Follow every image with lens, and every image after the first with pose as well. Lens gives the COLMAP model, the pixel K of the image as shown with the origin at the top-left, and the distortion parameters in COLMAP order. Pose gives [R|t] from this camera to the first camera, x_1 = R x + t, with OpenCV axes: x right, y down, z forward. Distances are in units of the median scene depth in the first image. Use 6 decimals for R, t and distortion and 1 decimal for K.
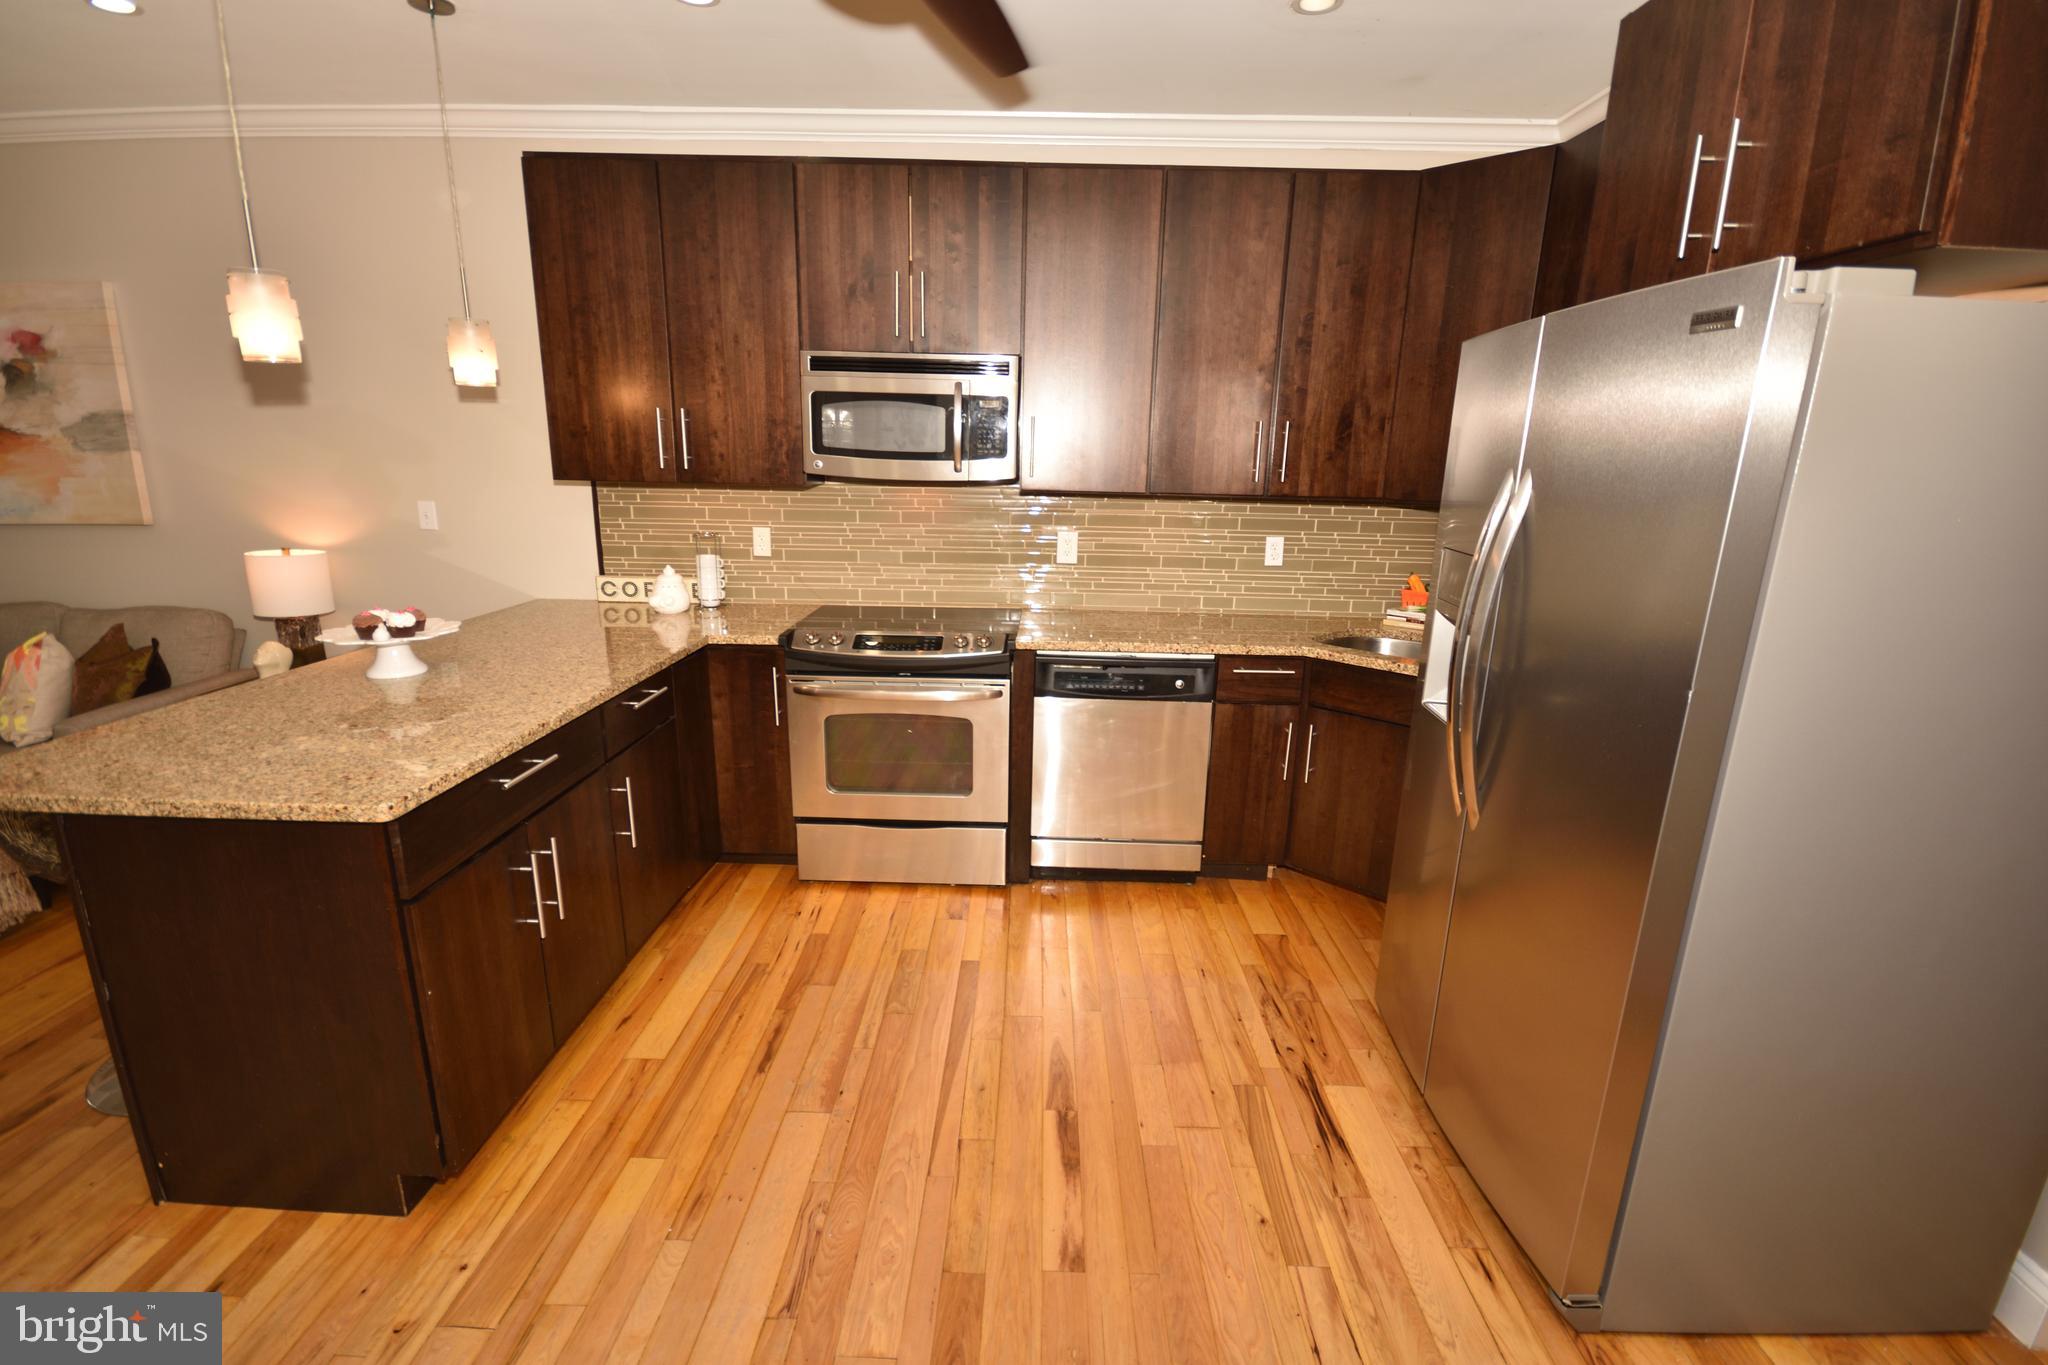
lens RADIAL K [[897.2, 0, 1024.2], [0, 897.2, 673.2], [0, 0, 1]] dist [0.009507, -0.010196]
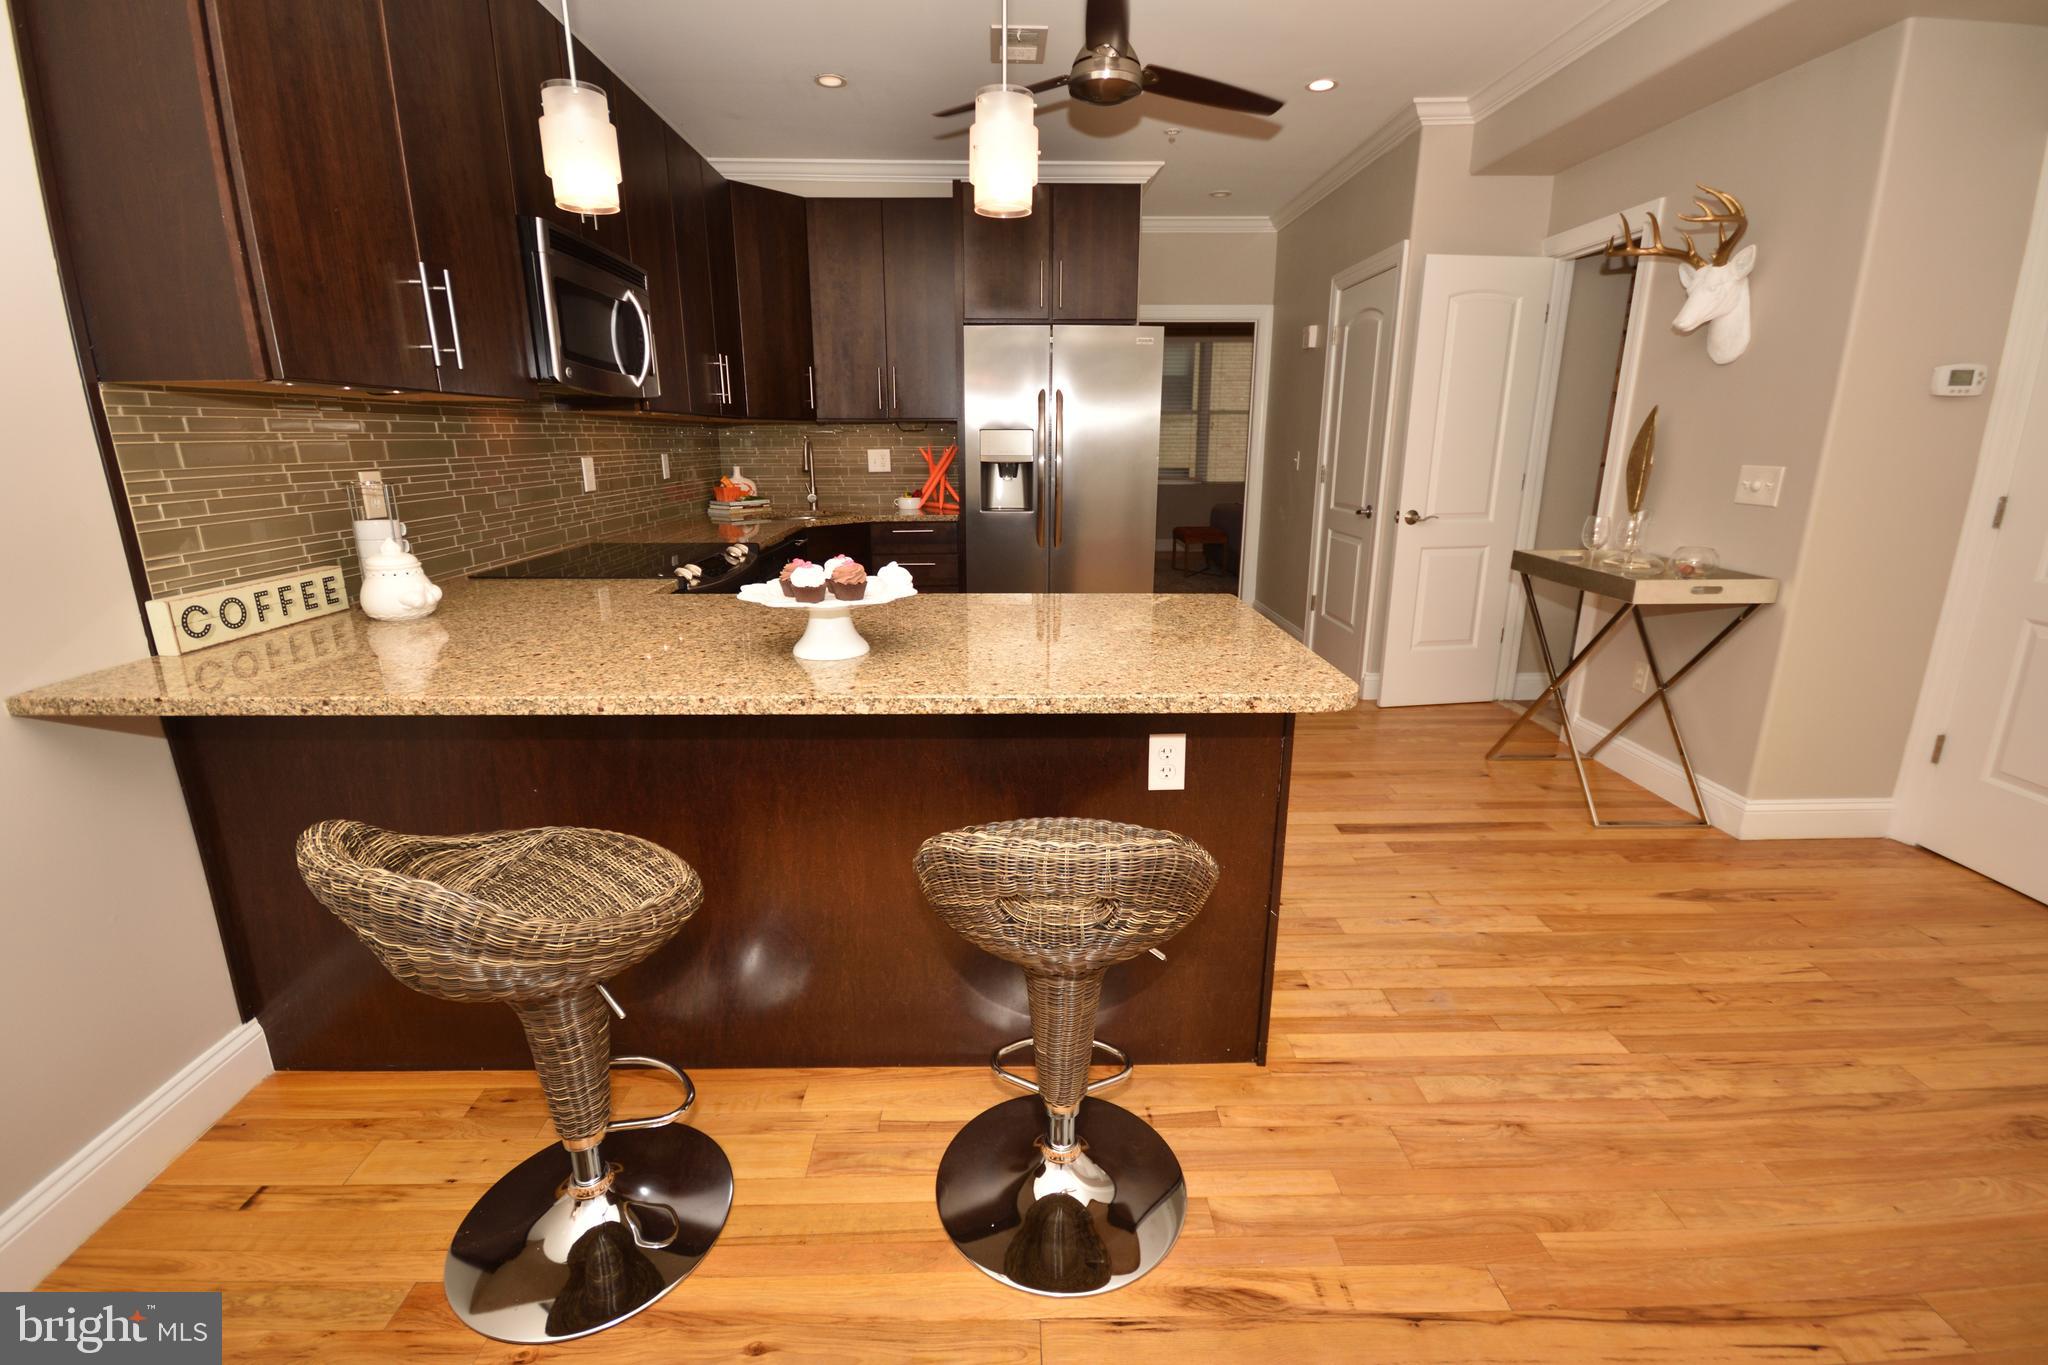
lens RADIAL K [[897.2, 0, 1024.2], [0, 897.2, 673.2], [0, 0, 1]] dist [0.009507, -0.010196]
pose [[-0.059005, -0.271751, 0.960557, -1.105432], [0.237896, 0.930683, 0.277913, -0.113146], [-0.969497, 0.244911, 0.009734, 0.683601]]
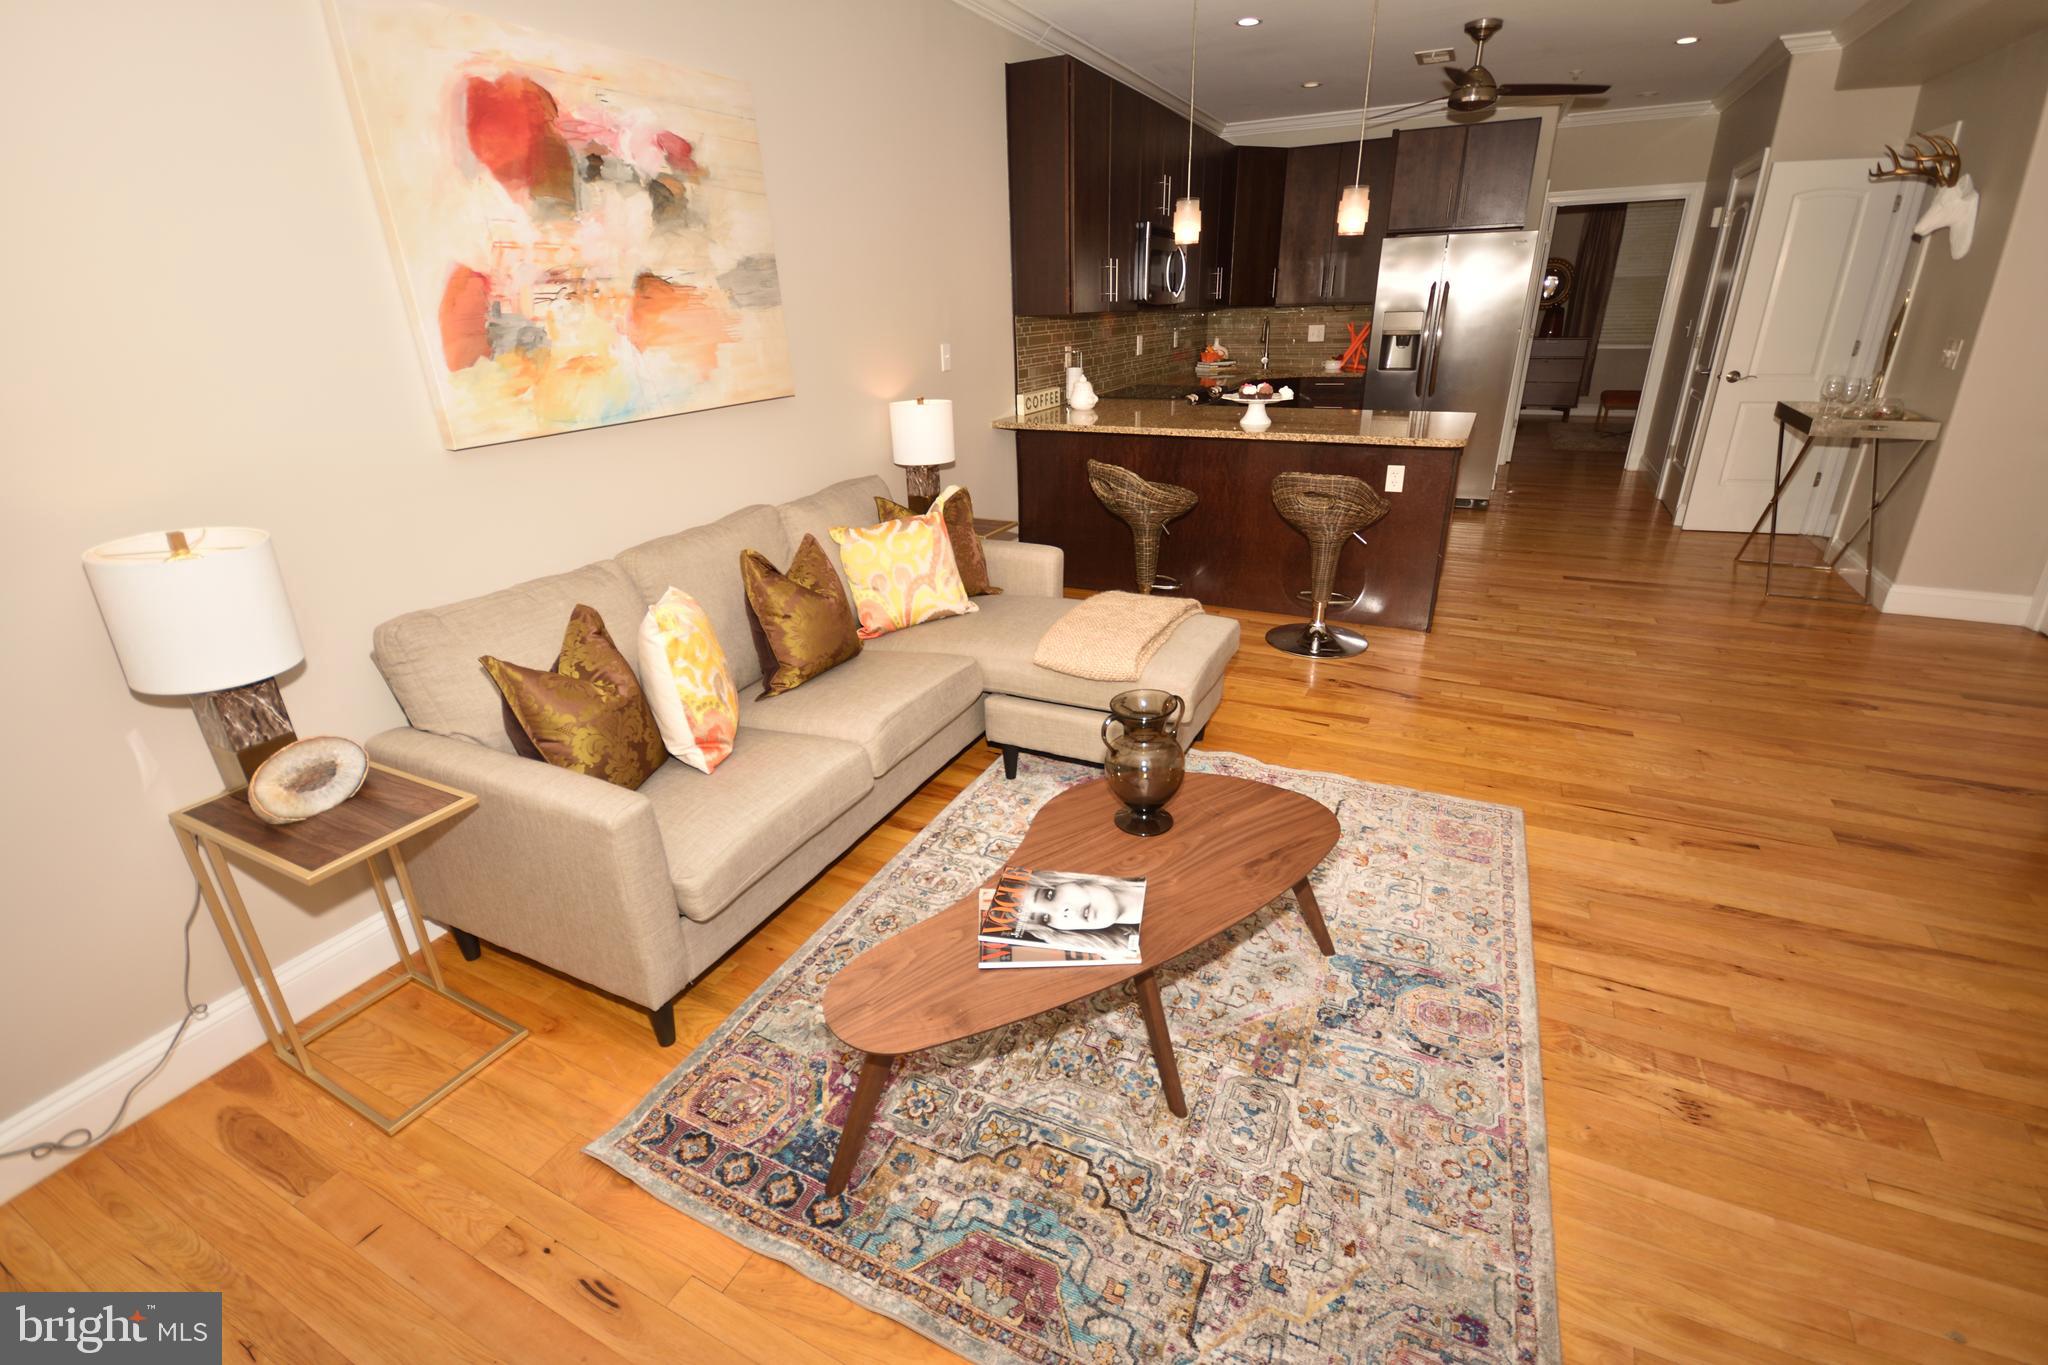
lens RADIAL K [[897.2, 0, 1024.2], [0, 897.2, 673.2], [0, 0, 1]] dist [0.009507, -0.010196]
pose [[0.414190, -0.373259, 0.830135, -1.992082], [0.249037, 0.923716, 0.291082, -0.134364], [-0.875458, 0.086171, 0.475549, 0.490023]]
